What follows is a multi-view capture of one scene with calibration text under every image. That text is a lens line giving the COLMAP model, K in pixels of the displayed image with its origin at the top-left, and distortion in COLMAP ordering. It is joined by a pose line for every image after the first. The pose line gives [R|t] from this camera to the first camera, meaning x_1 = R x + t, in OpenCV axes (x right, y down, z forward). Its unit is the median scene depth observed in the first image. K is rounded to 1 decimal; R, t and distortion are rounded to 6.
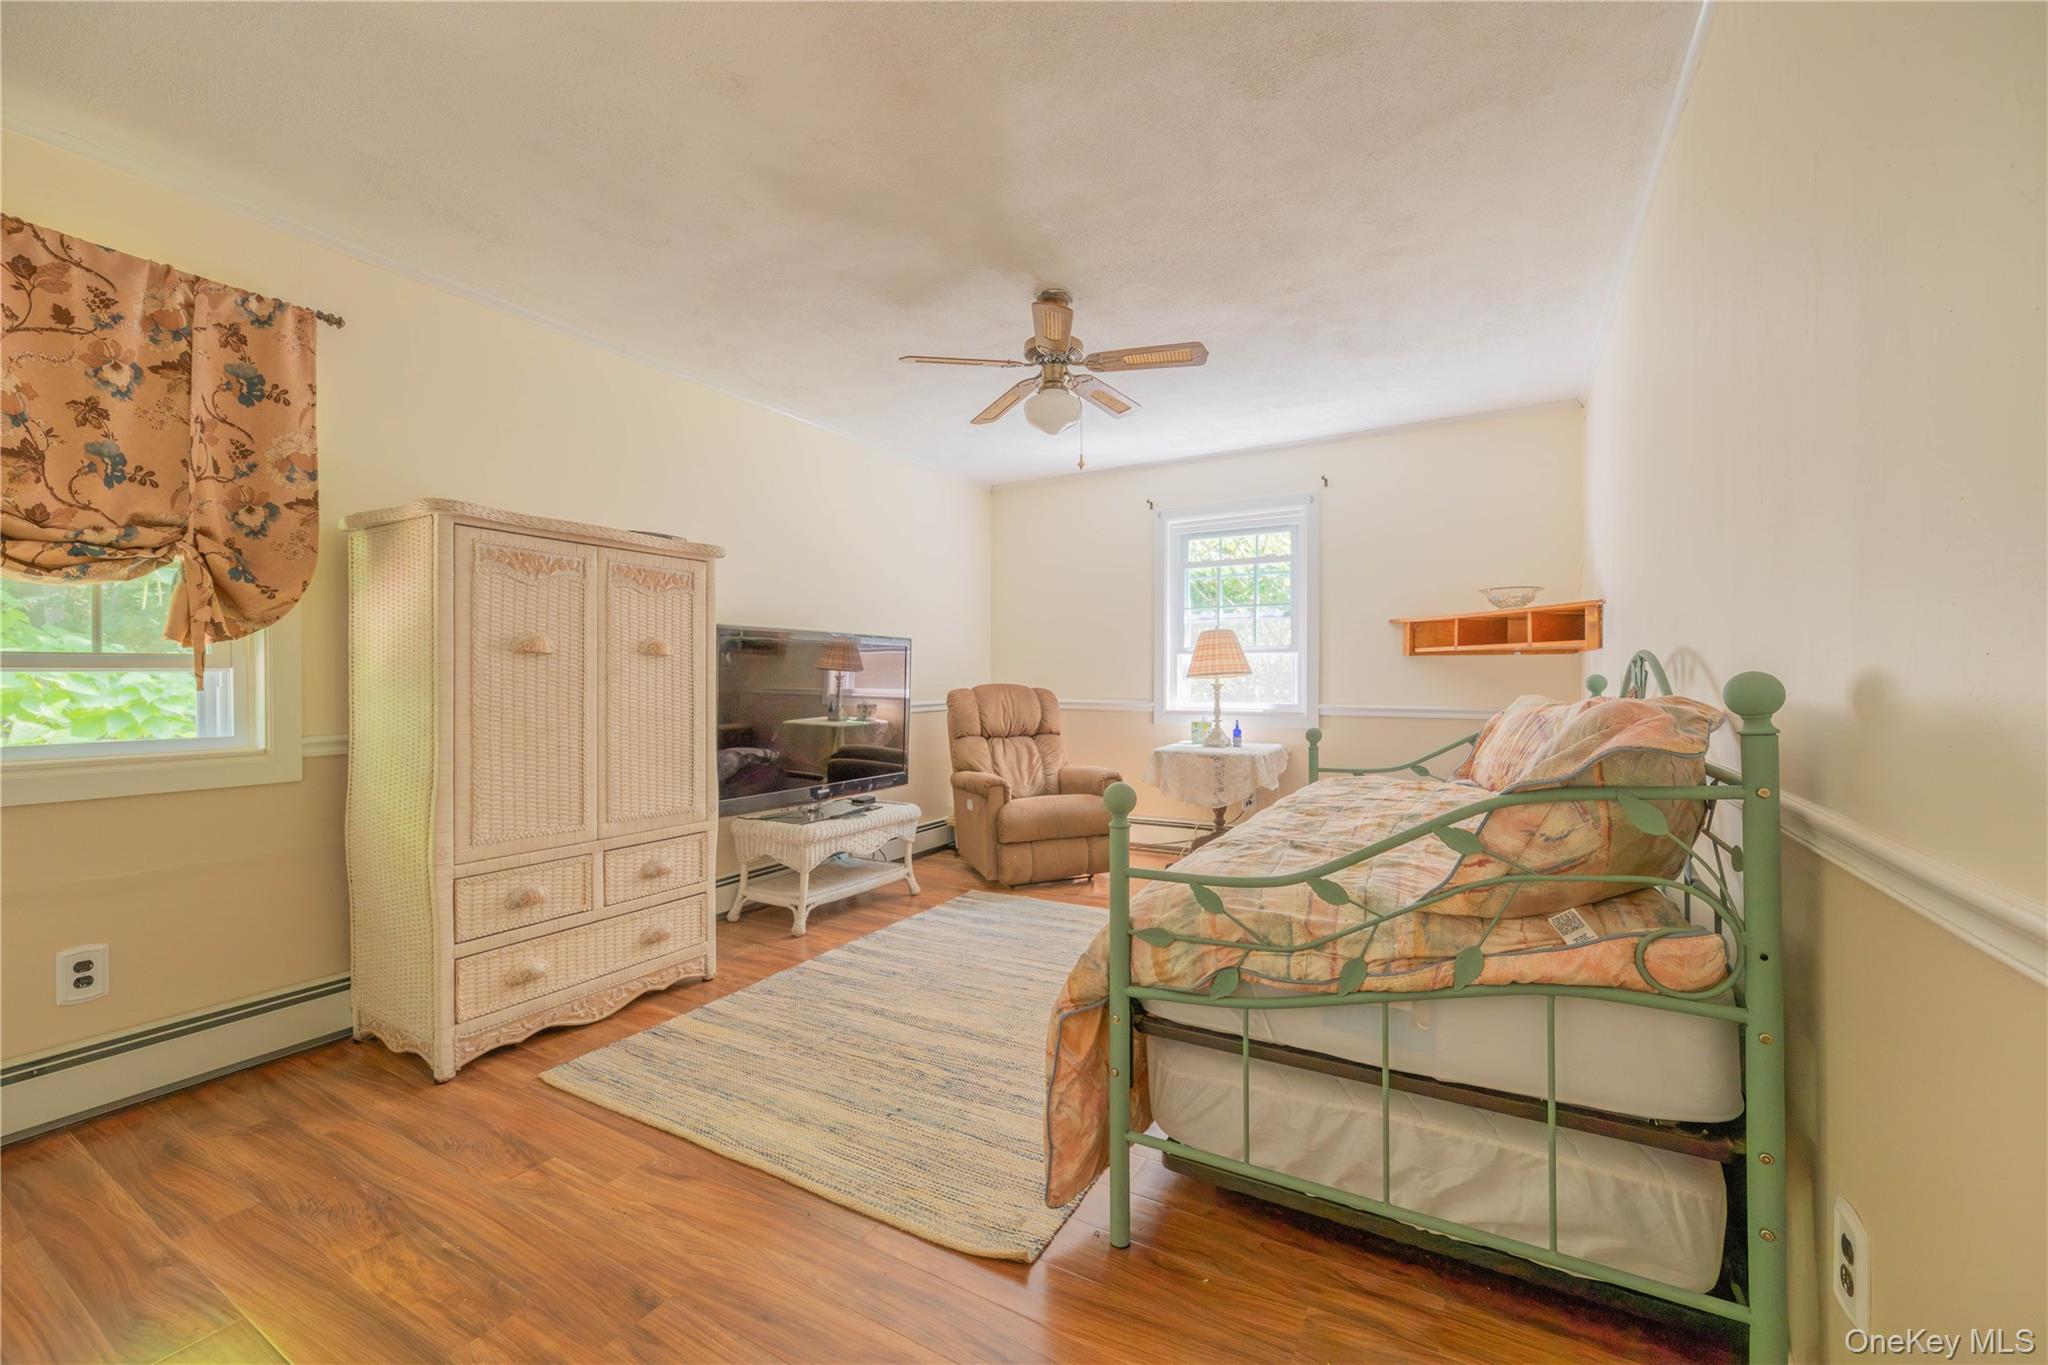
lens RADIAL K [[801.9, 0, 1031.9], [0, 801.9, 675.3], [0, 0, 1]] dist [-0.002545, 0.000462]
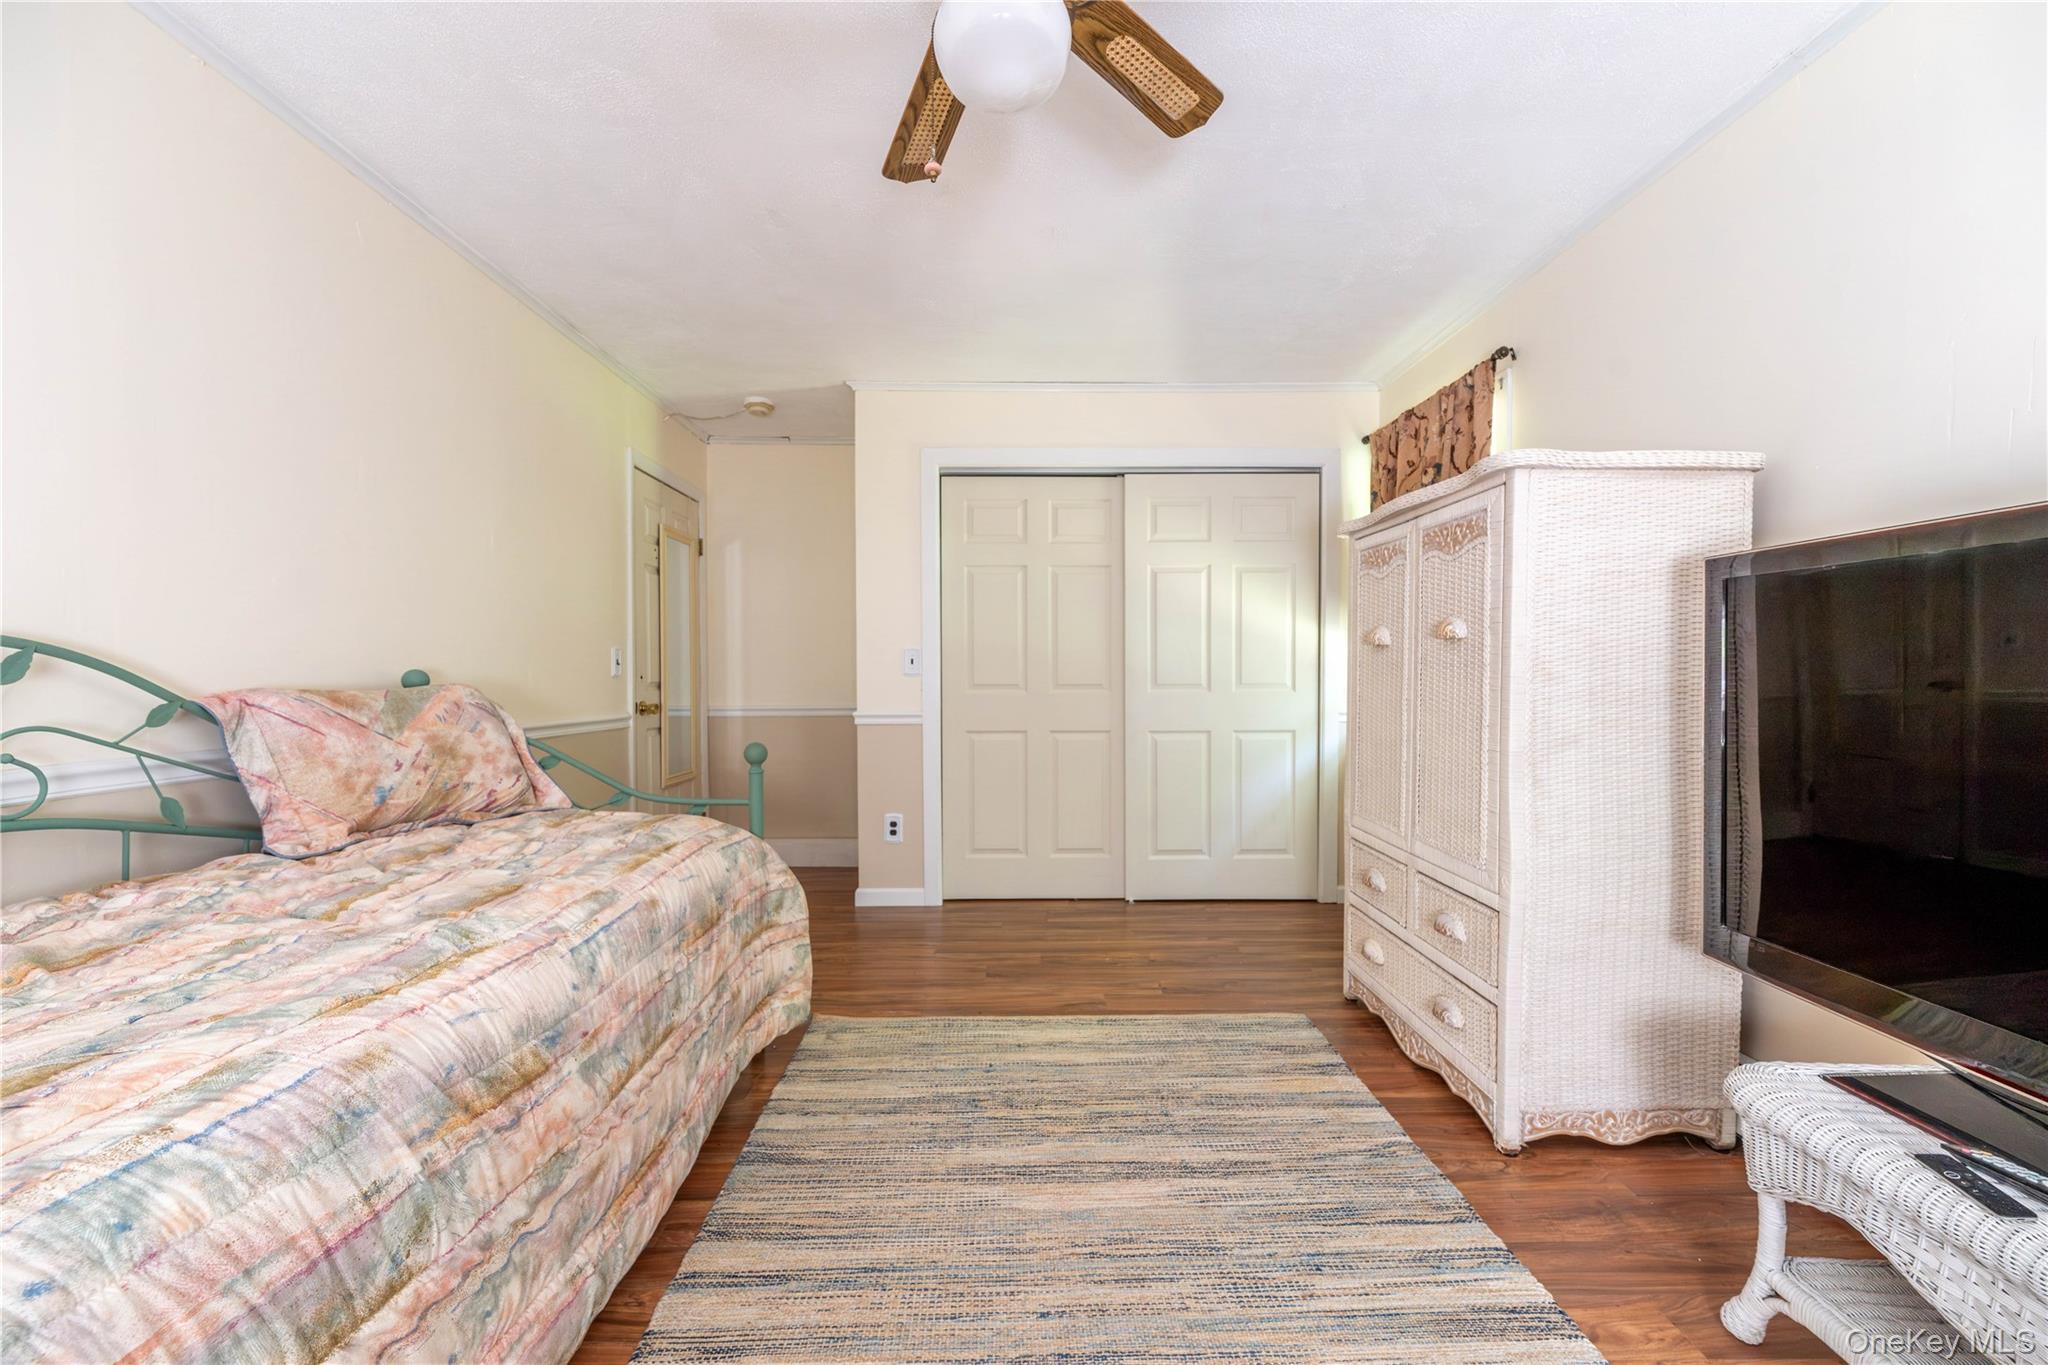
lens RADIAL K [[801.9, 0, 1037.3], [0, 801.9, 678.2], [0, 0, 1]] dist [-0.002545, 0.000462]
pose [[-0.855697, 0.001210, -0.517476, 0.266045], [-0.001089, 0.999991, 0.004138, 0.010772], [0.517476, 0.004105, -0.855688, 1.557690]]
